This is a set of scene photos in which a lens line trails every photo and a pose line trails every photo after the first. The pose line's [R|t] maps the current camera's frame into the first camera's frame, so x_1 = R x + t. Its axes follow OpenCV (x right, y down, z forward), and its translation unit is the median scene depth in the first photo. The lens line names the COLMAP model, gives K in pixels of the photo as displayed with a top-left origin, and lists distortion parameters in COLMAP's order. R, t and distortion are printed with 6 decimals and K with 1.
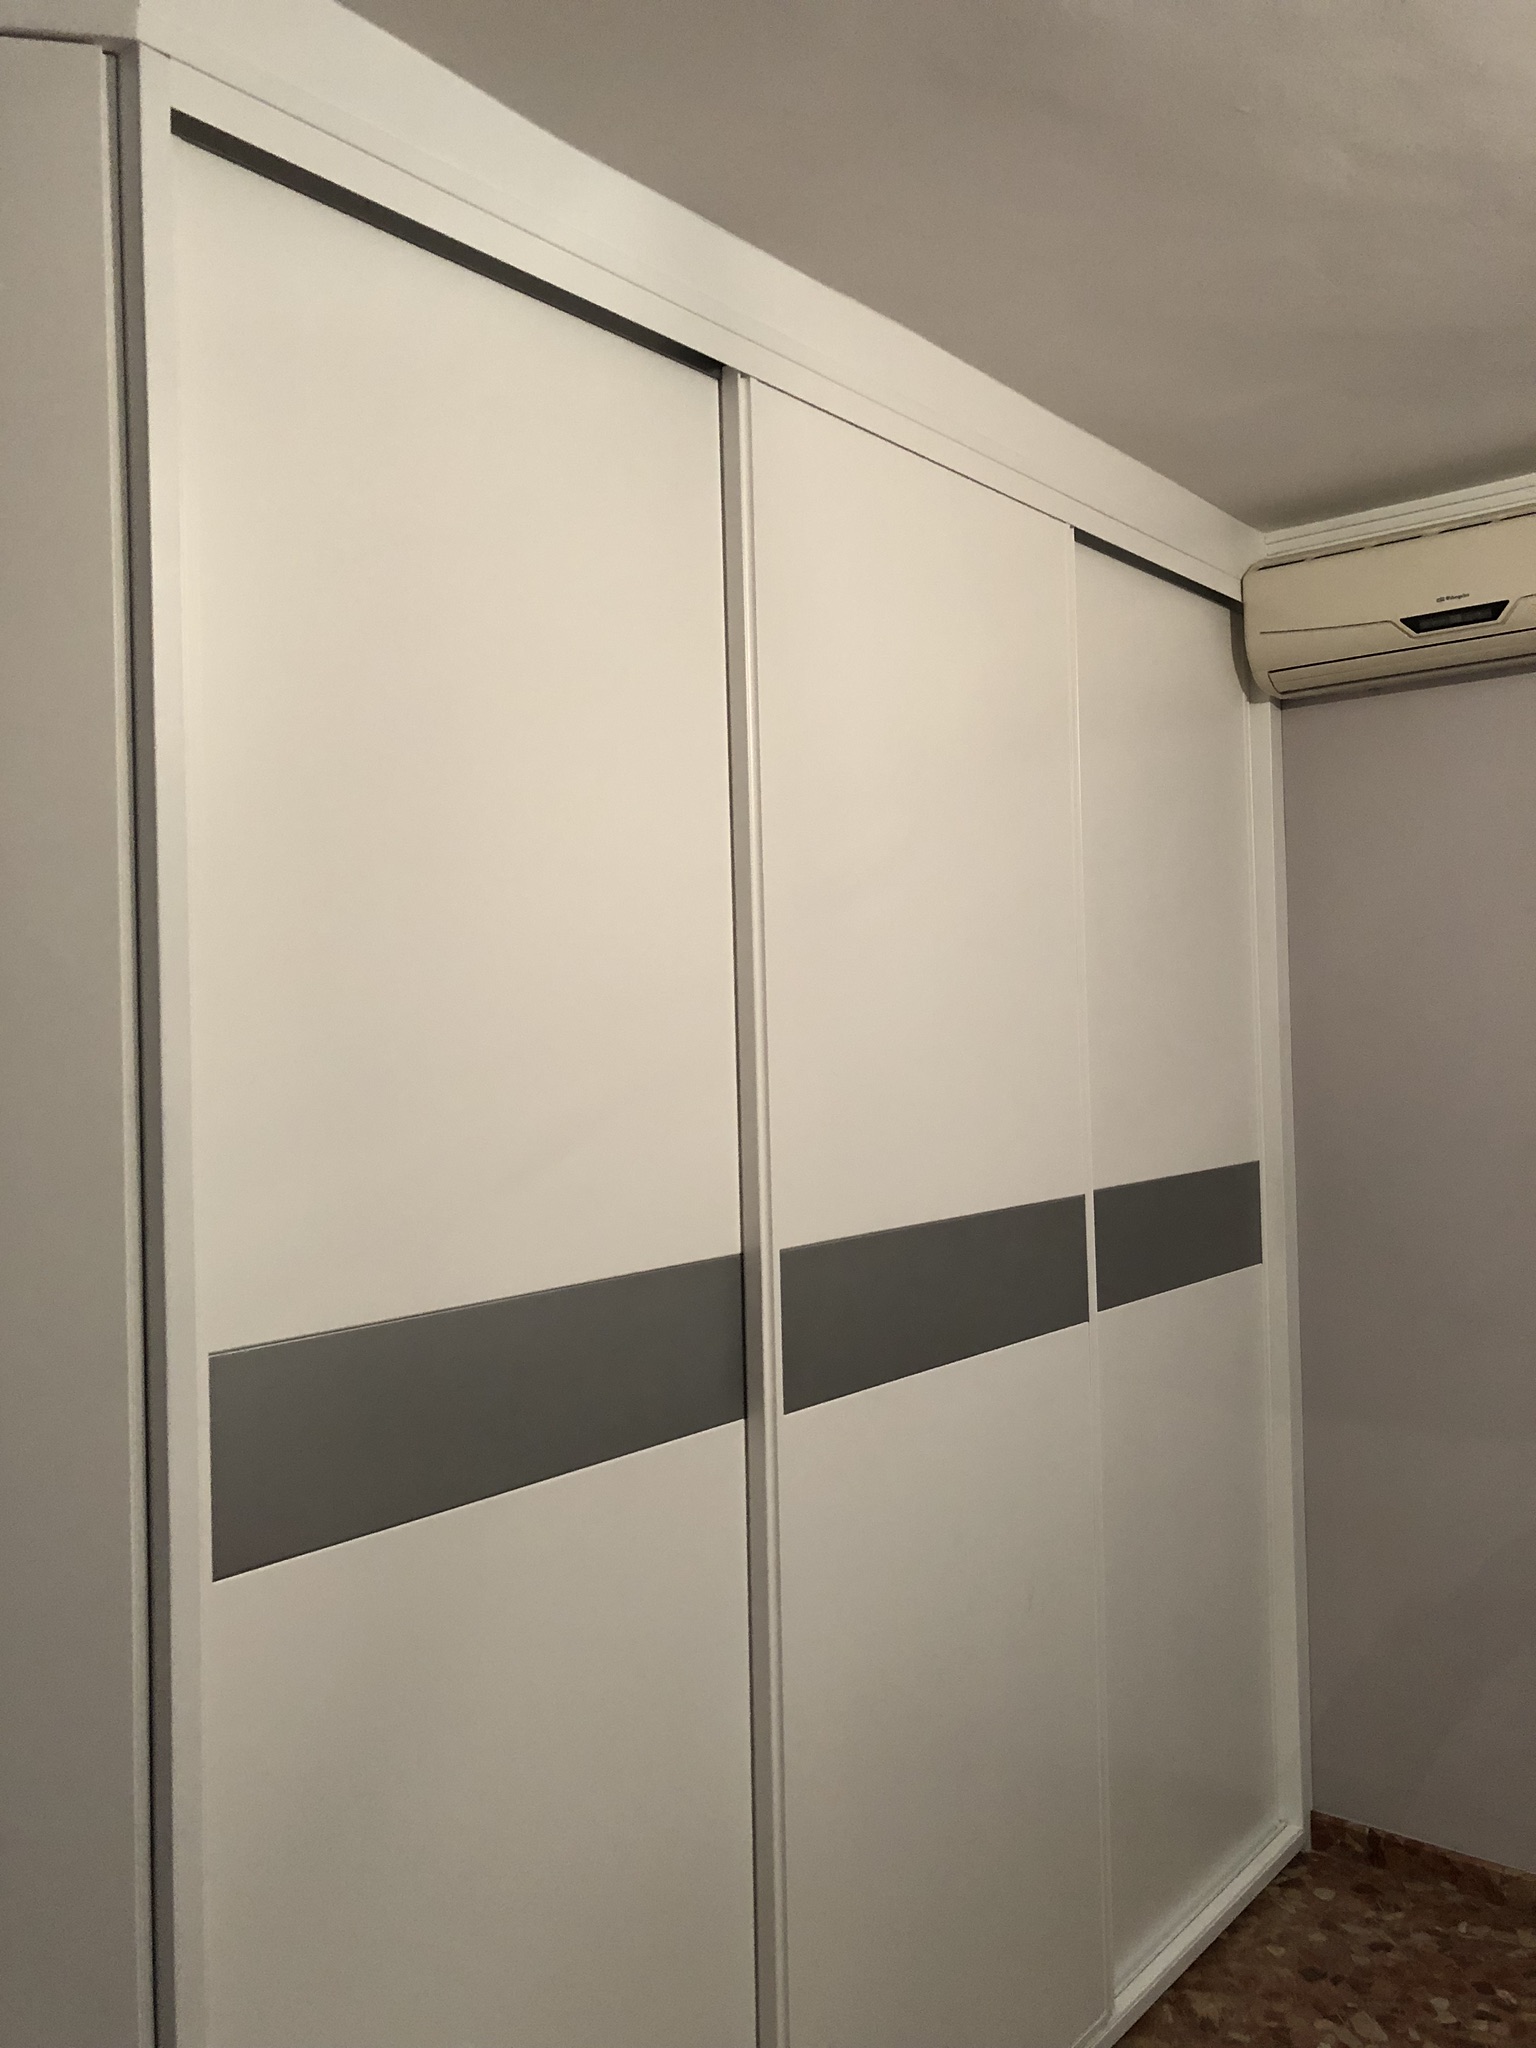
lens RADIAL K [[1681.5, 0, 761.2], [0, 1681.5, 1011.2], [0, 0, 1]] dist [0.086507, -0.108385]
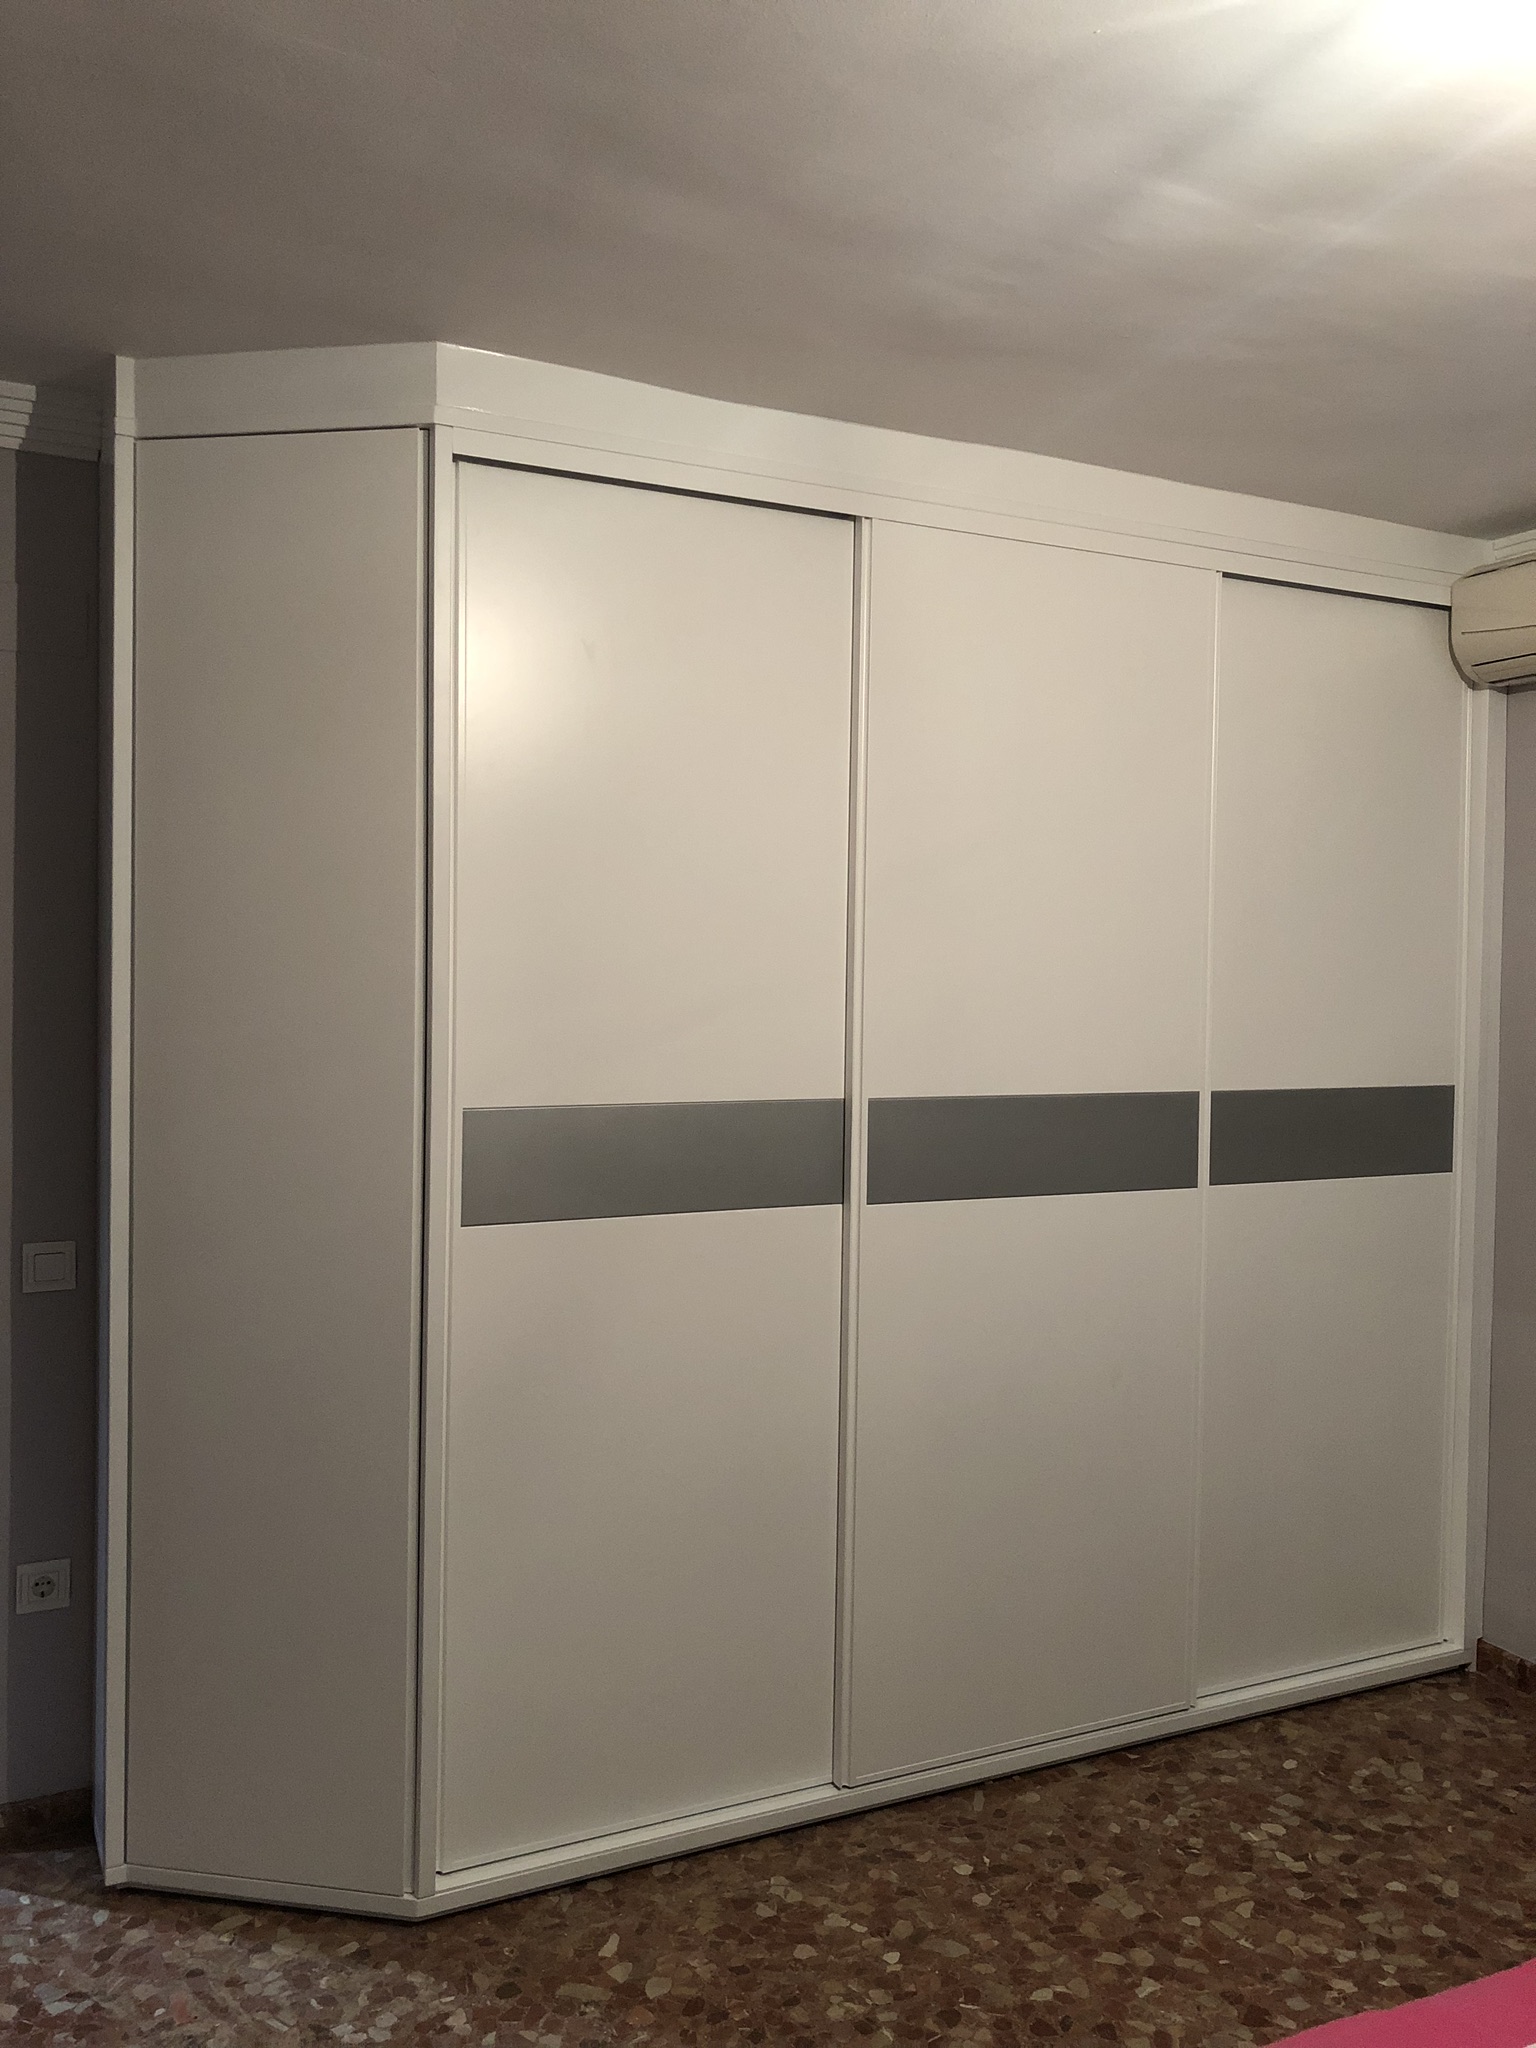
lens RADIAL K [[1684.1, 0, 768.0], [0, 1684.1, 1024.0], [0, 0, 1]] dist [0.080564, -0.078406]
pose [[0.905846, 0.050914, -0.420537, 0.397851], [-0.030841, 0.998043, 0.054398, -0.004210], [0.422484, -0.036306, 0.905643, -0.292478]]
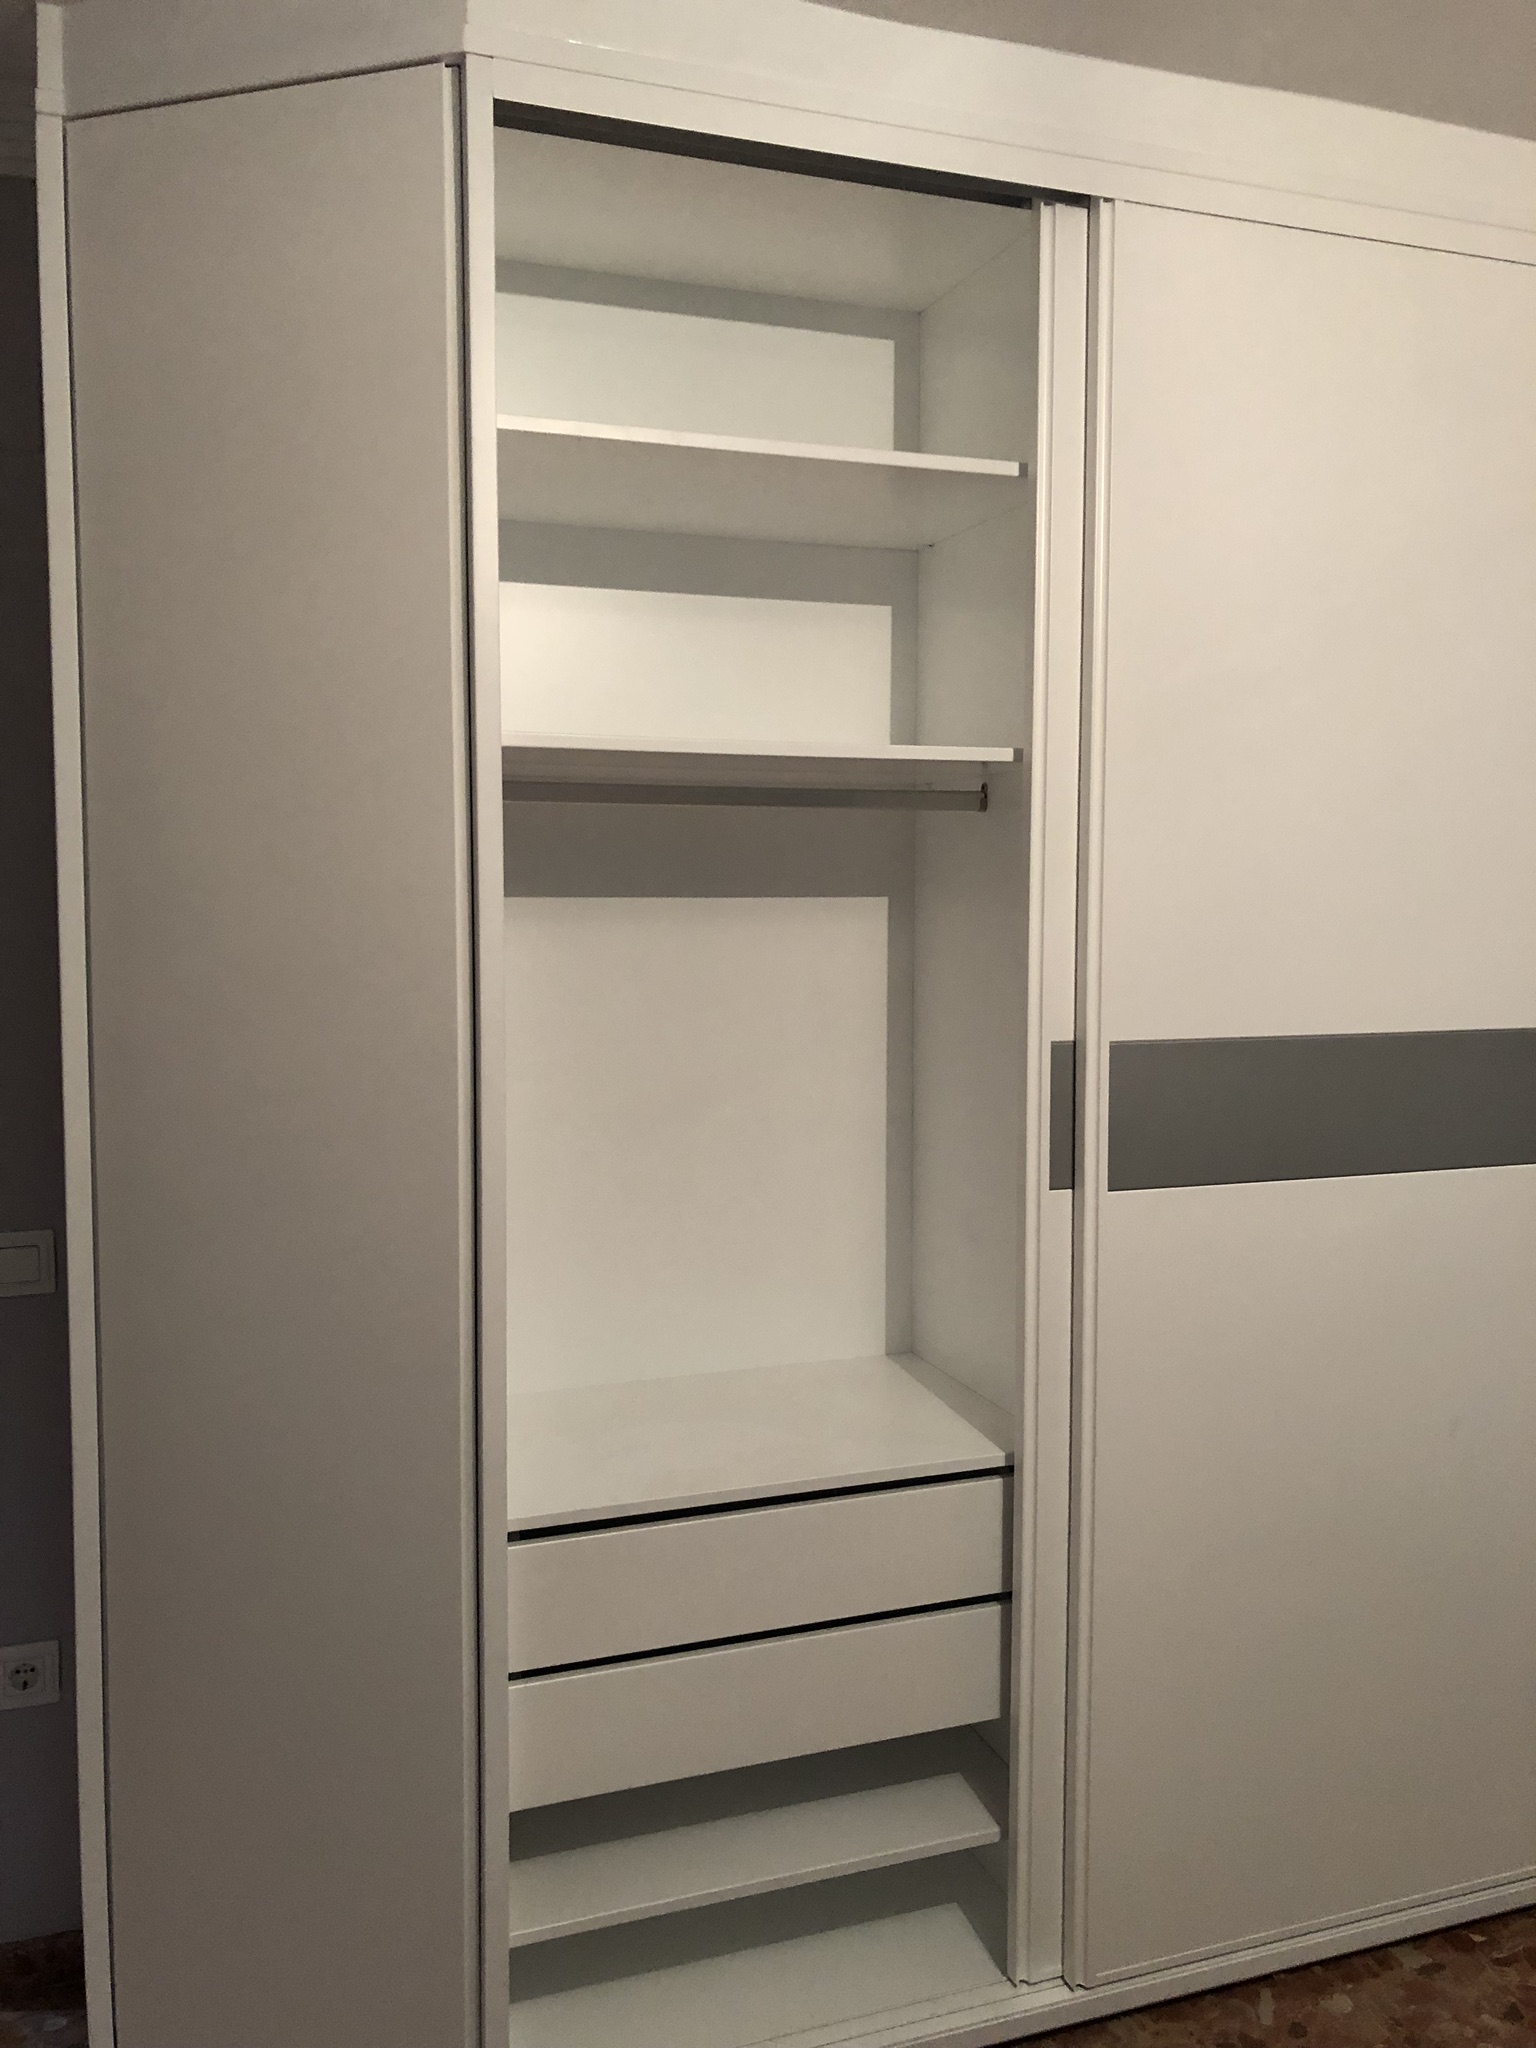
lens RADIAL K [[1663.1, 0, 795.6], [0, 1663.1, 1023.4], [0, 0, 1]] dist [0.066947, -0.089780]
pose [[0.848862, 0.061503, -0.525024, 0.280812], [-0.015358, 0.995659, 0.091804, 0.024985], [0.528391, -0.069866, 0.846121, -0.004440]]
